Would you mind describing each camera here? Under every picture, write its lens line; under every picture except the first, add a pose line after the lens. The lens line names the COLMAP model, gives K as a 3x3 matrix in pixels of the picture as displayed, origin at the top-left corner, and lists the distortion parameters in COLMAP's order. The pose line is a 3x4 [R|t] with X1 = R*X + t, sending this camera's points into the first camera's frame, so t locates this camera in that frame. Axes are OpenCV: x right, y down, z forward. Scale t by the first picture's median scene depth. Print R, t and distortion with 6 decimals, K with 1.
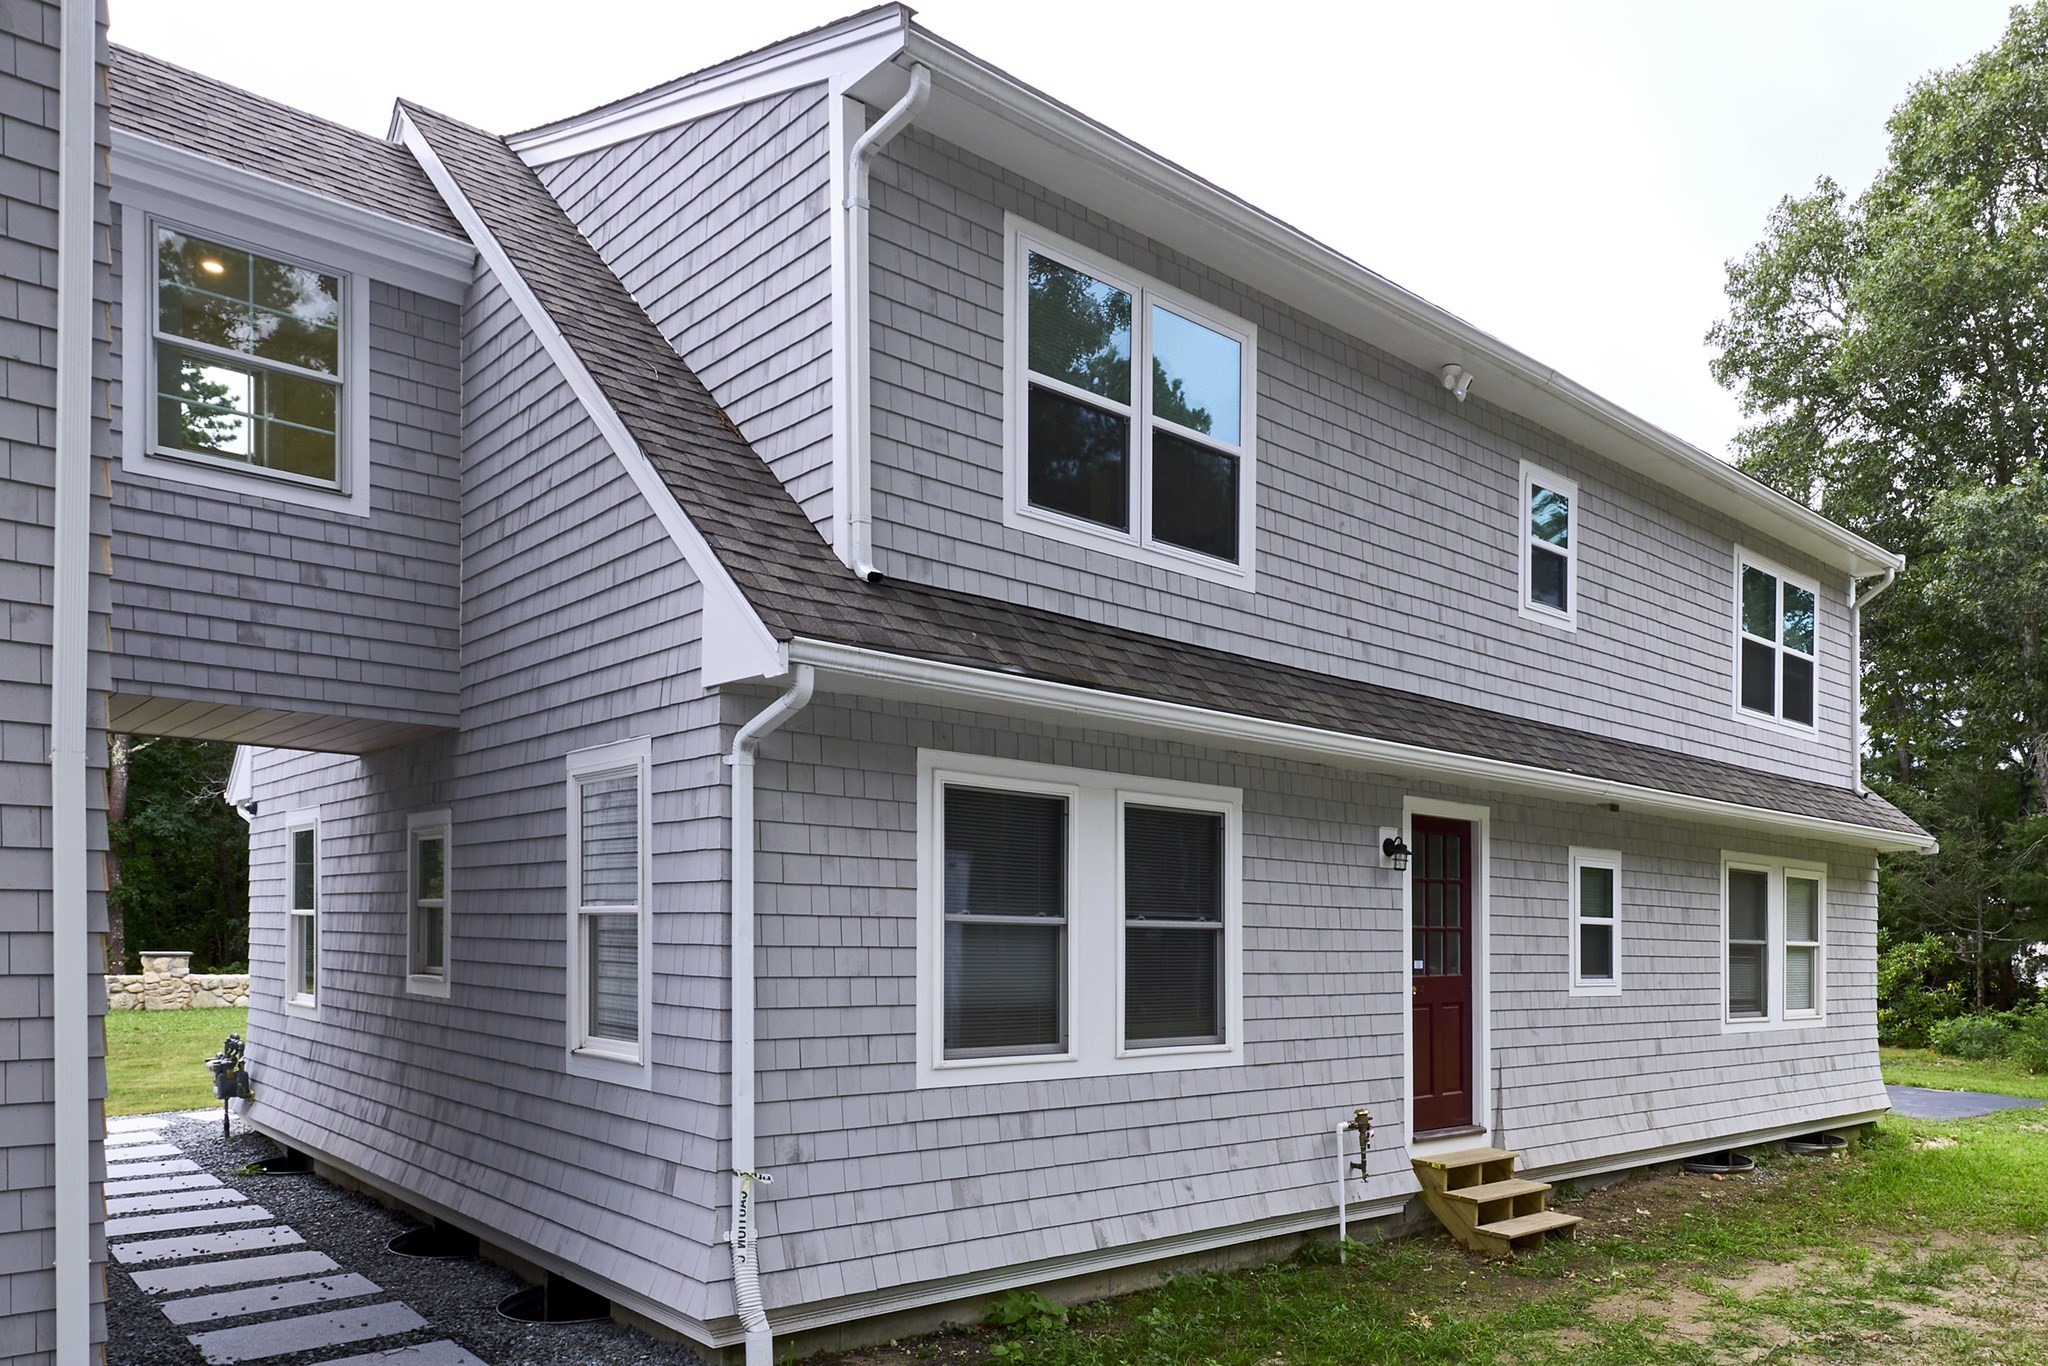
lens RADIAL K [[1809.8, 0, 1024.0], [0, 1809.8, 683.0], [0, 0, 1]] dist [0.017813, -0.002584]
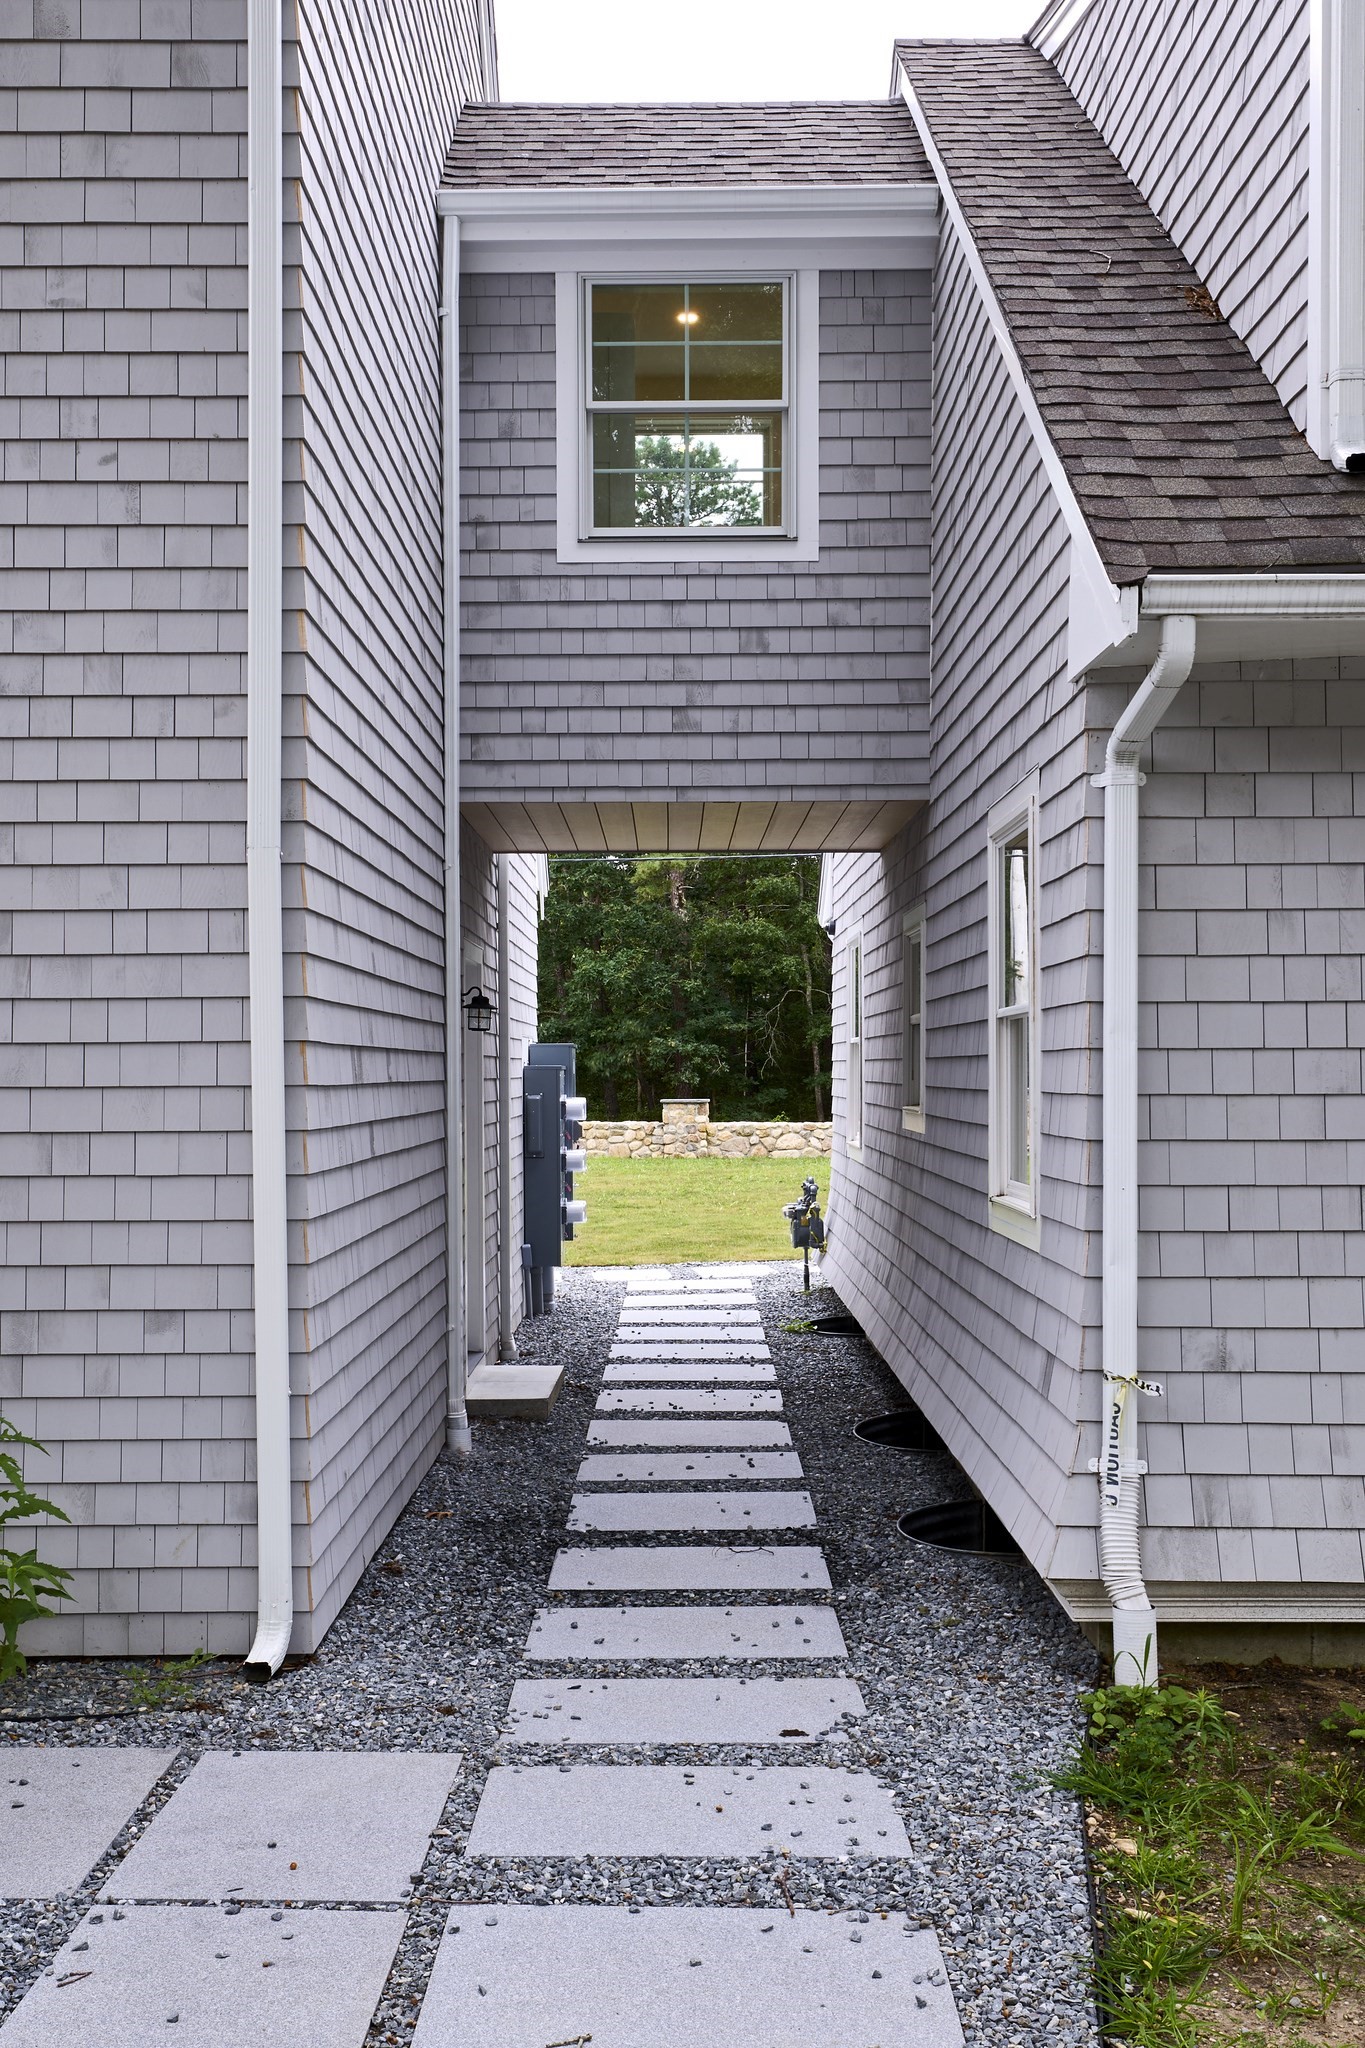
lens RADIAL K [[1886.7, 0, 682.5], [0, 1886.7, 1024.0], [0, 0, 1]] dist [0.046094, -0.012190]
pose [[0.669823, -0.045750, -0.741110, 0.238896], [0.108571, 0.993407, 0.036802, 0.084390], [0.734540, -0.105114, 0.670374, 0.370981]]
